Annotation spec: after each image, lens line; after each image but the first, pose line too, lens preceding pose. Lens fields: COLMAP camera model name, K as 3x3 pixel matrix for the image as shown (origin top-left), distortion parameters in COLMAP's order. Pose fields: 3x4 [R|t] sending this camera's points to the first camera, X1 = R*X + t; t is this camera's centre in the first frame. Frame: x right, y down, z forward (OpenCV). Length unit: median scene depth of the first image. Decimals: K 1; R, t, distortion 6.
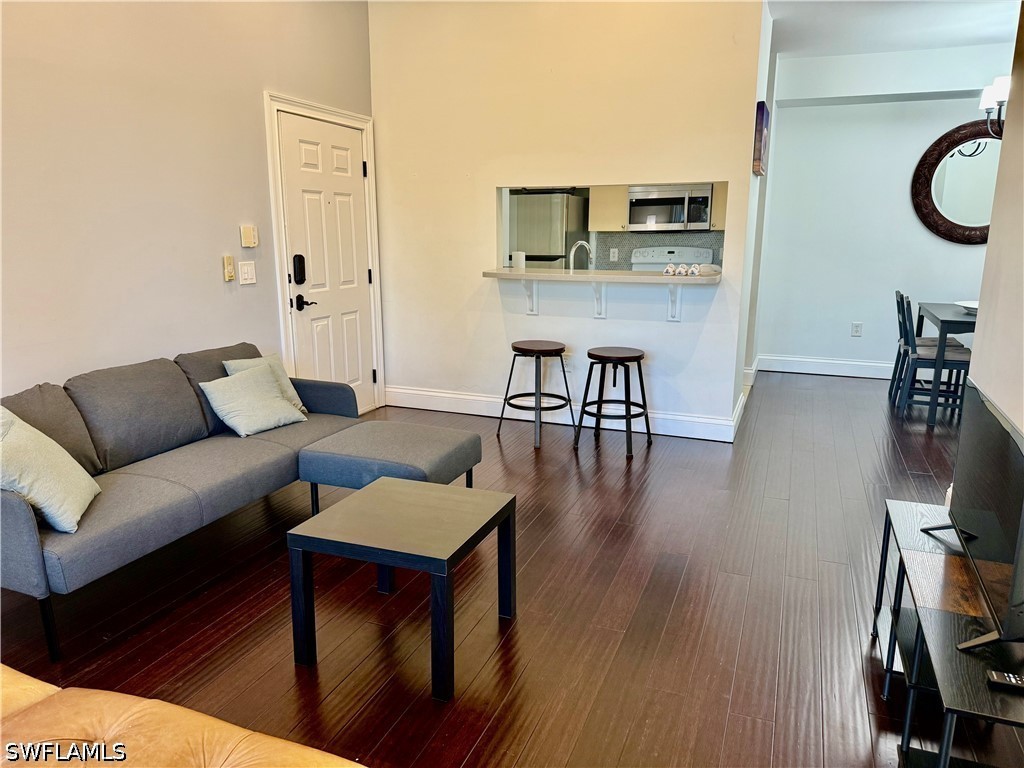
lens RADIAL K [[726.0, 0, 512.0], [0, 726.0, 384.0], [0, 0, 1]] dist [0.055245, -0.063906]
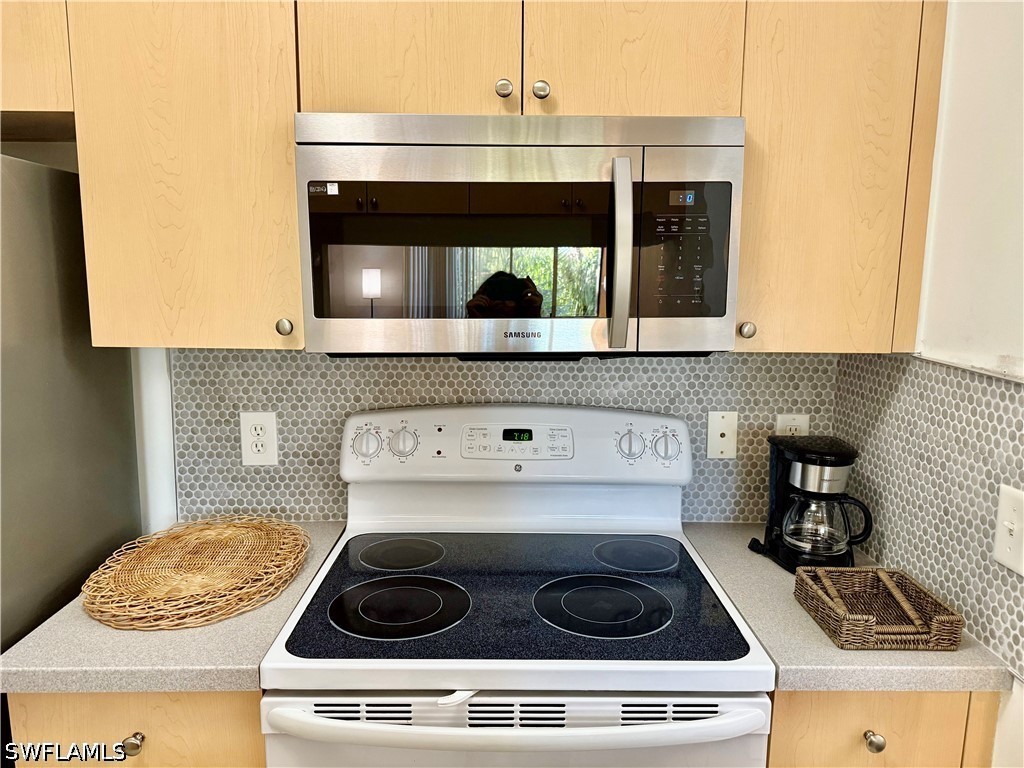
lens RADIAL K [[726.0, 0, 512.0], [0, 726.0, 384.0], [0, 0, 1]] dist [0.055245, -0.063906]
pose [[0.920610, -0.054099, 0.386717, 0.129875], [0.073664, 0.996635, -0.035942, -0.187302], [-0.383471, 0.061575, 0.921498, 0.787839]]
